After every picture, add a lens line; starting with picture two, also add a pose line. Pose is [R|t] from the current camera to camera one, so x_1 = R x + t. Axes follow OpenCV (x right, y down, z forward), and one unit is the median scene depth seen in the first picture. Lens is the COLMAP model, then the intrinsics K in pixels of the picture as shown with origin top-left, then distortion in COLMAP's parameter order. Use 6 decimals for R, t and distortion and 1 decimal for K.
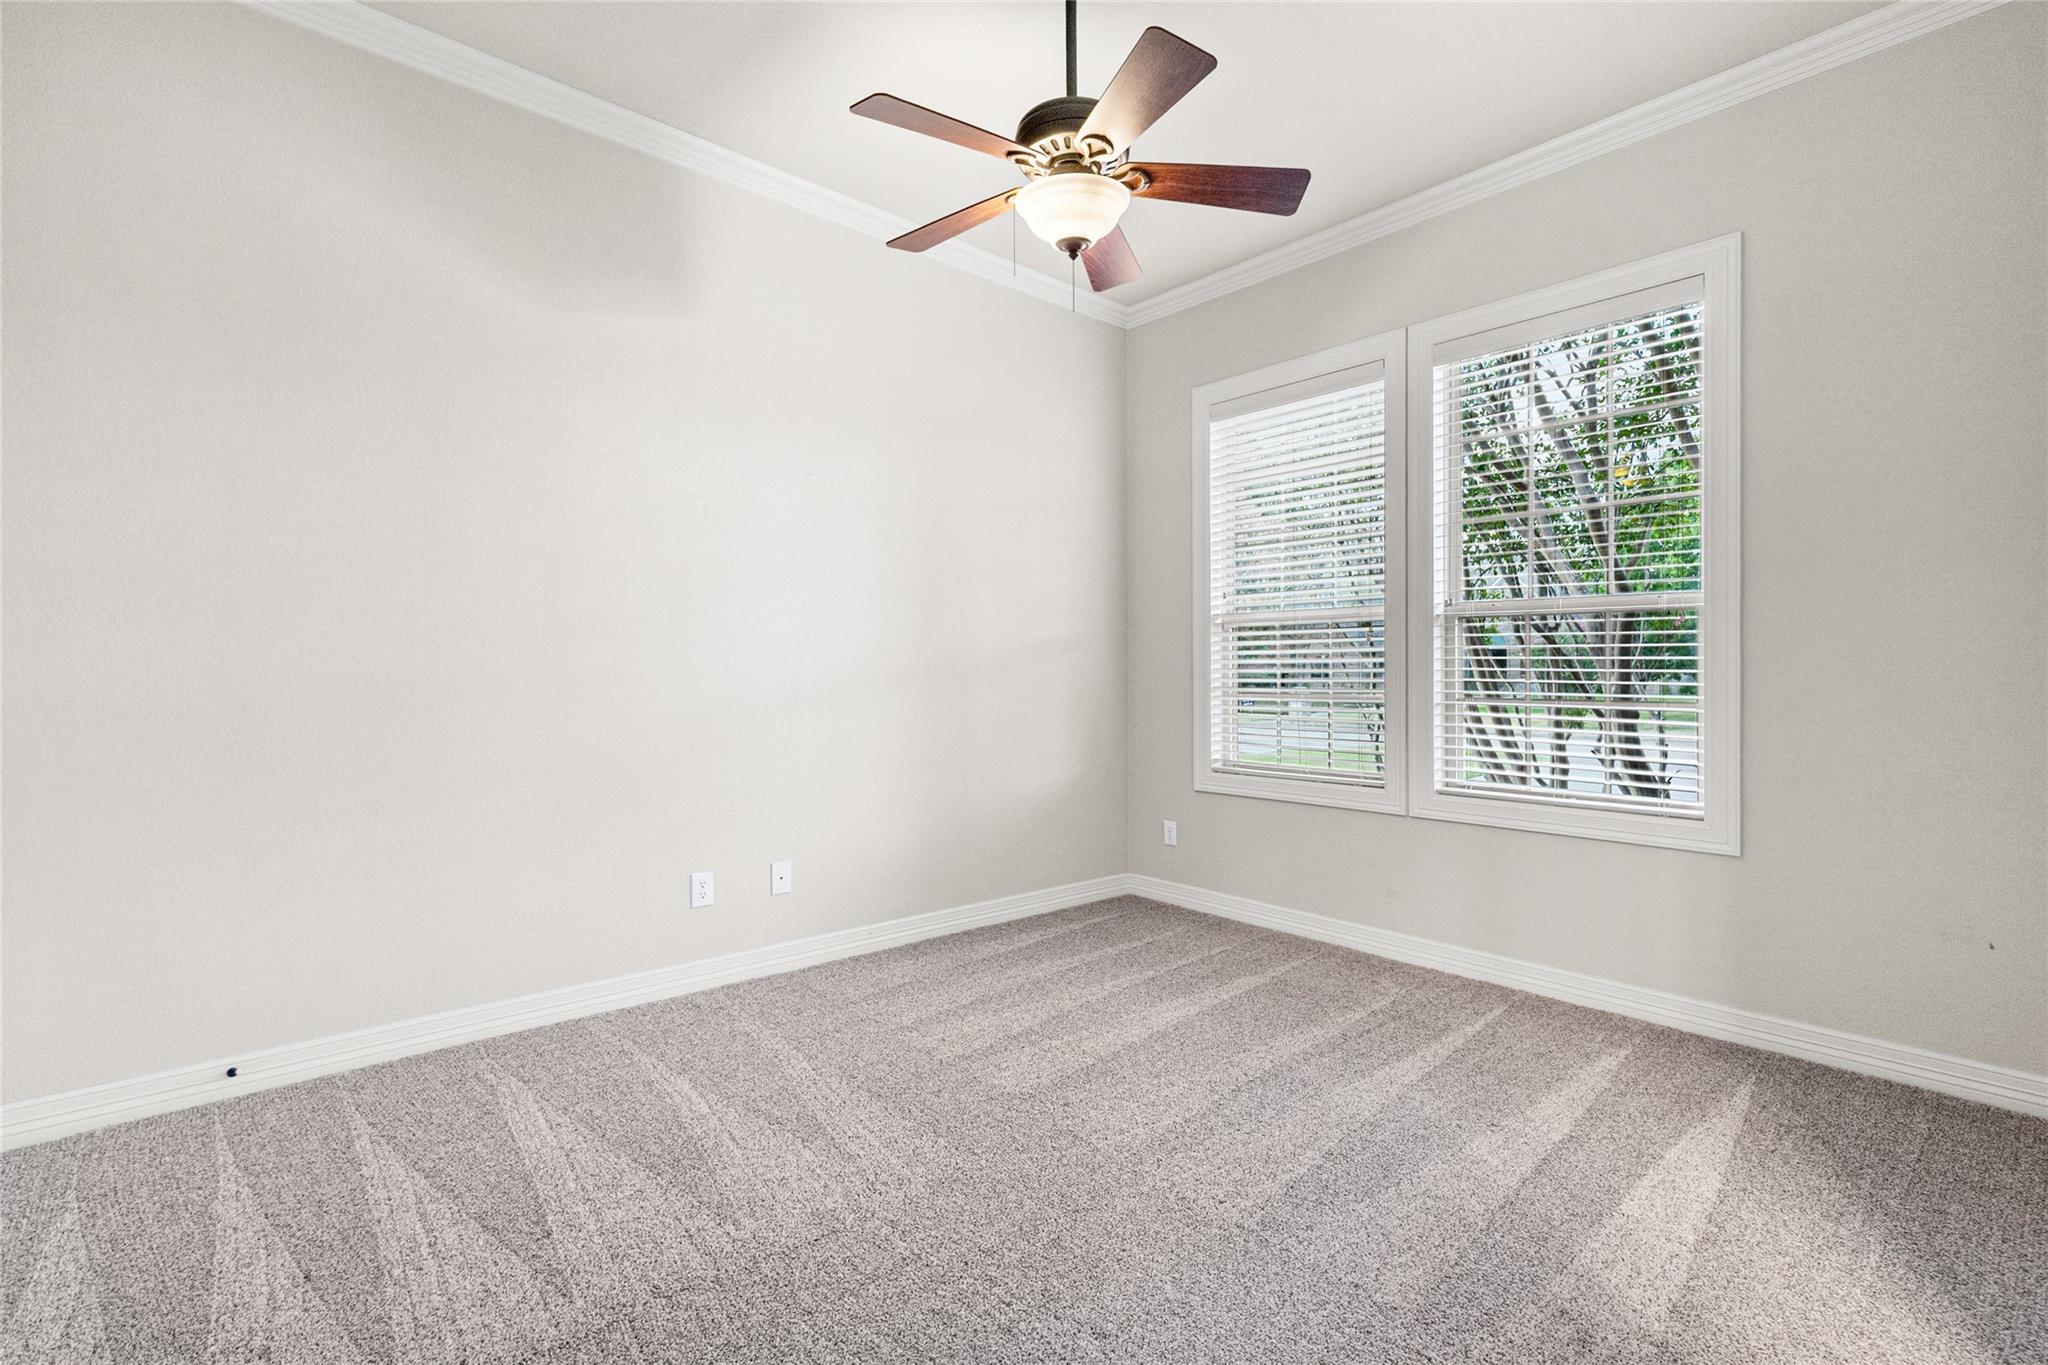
lens RADIAL K [[930.9, 0, 991.3], [0, 930.9, 683.5], [0, 0, 1]] dist [0.003981, -0.001401]
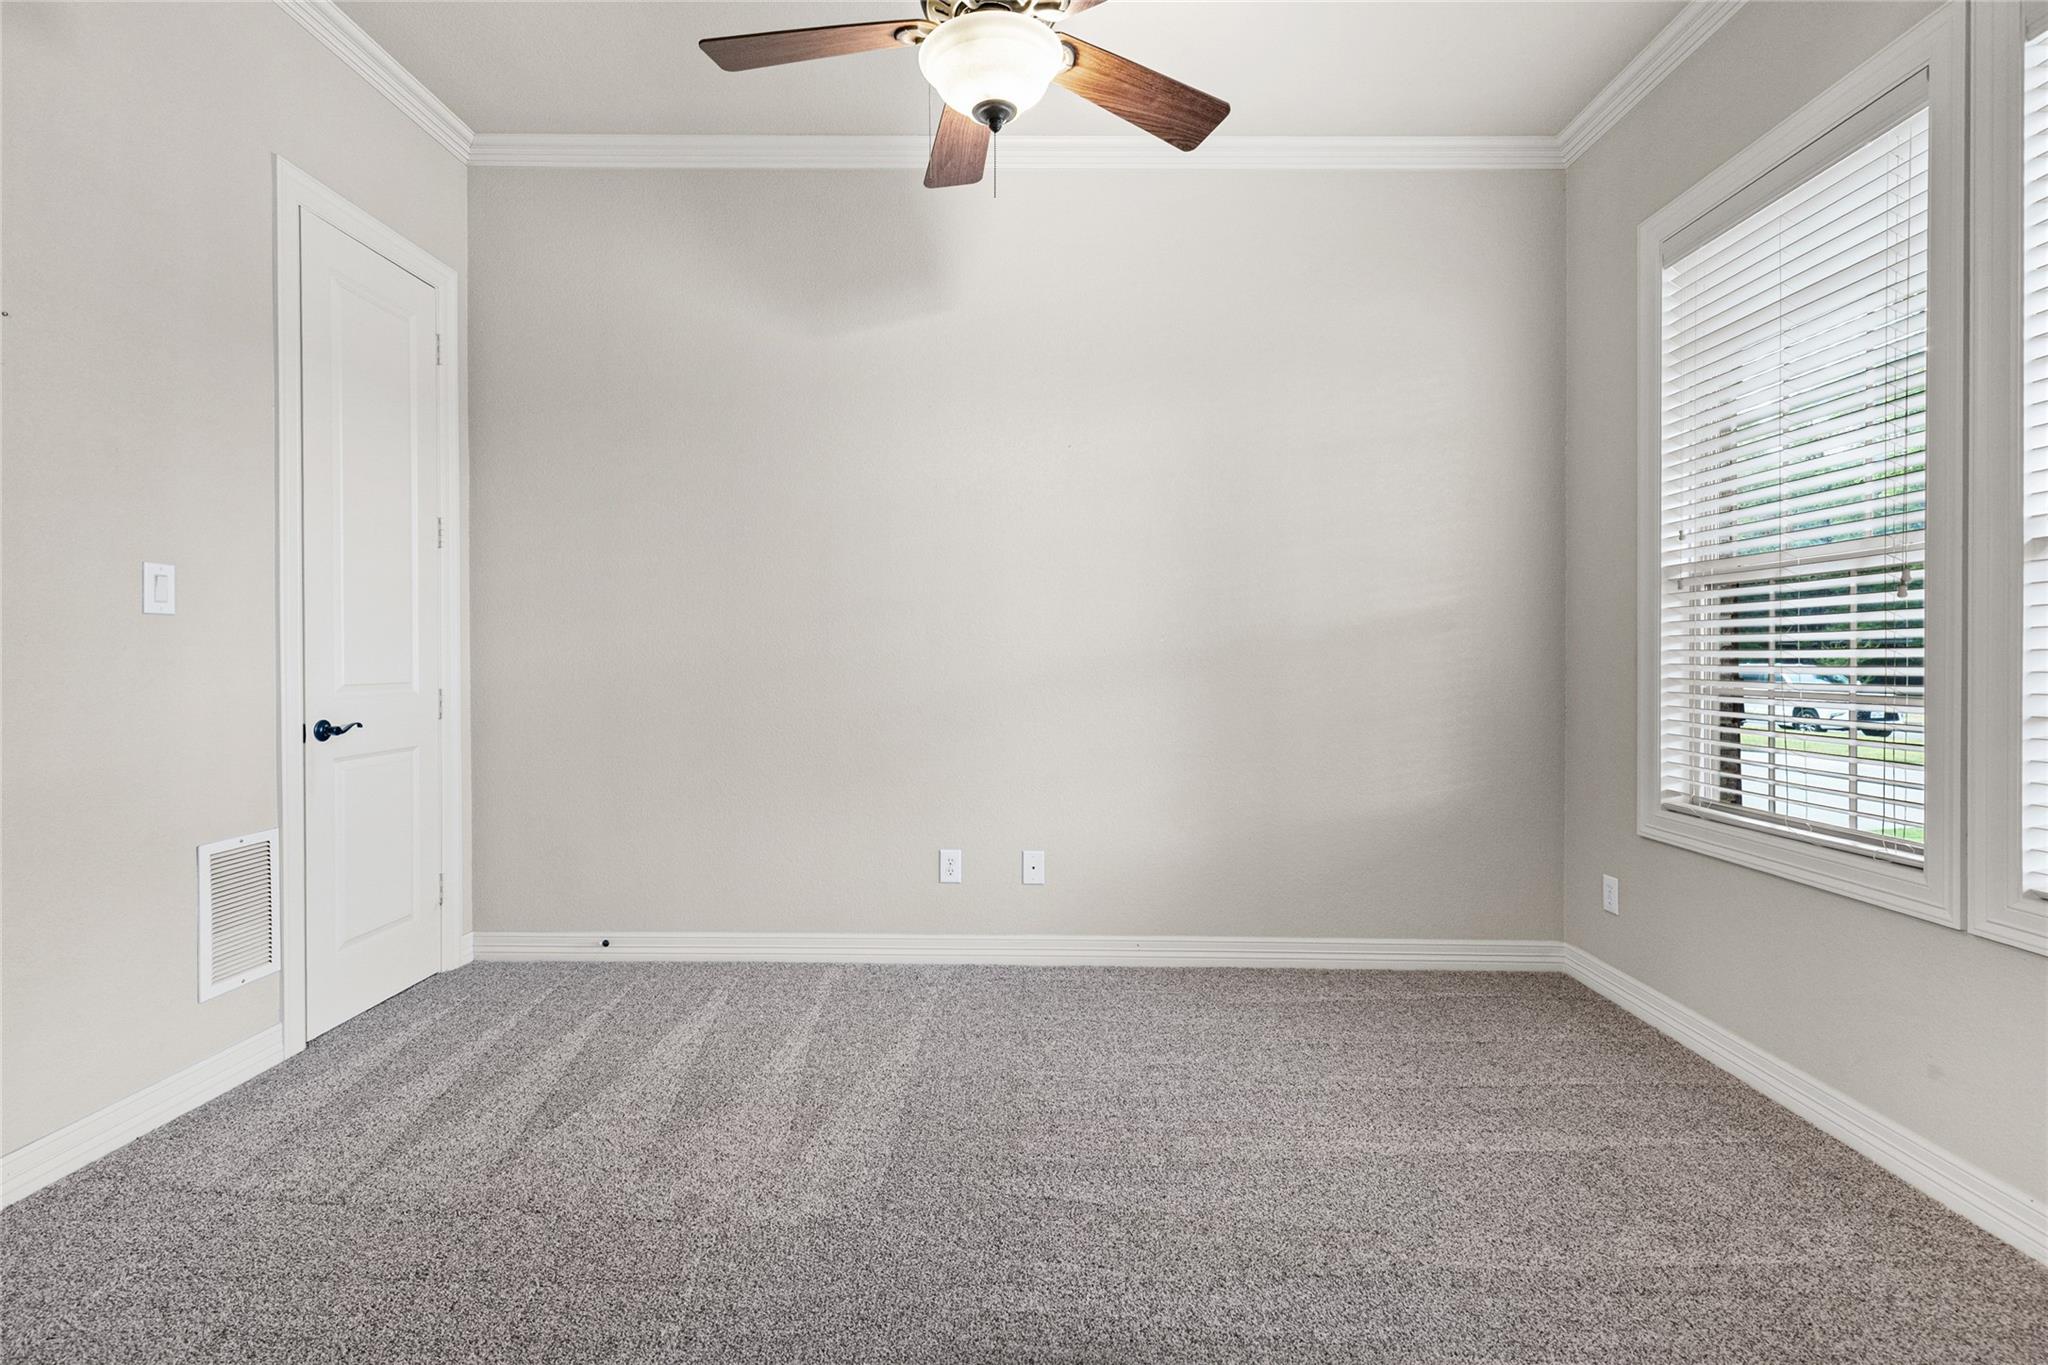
lens RADIAL K [[930.9, 0, 1023.2], [0, 930.9, 667.5], [0, 0, 1]] dist [0.003981, -0.001401]
pose [[0.751245, 0.010269, -0.659944, 0.429331], [-0.010349, 0.999939, 0.003779, -0.002322], [0.659942, 0.003991, 0.751306, 0.285412]]
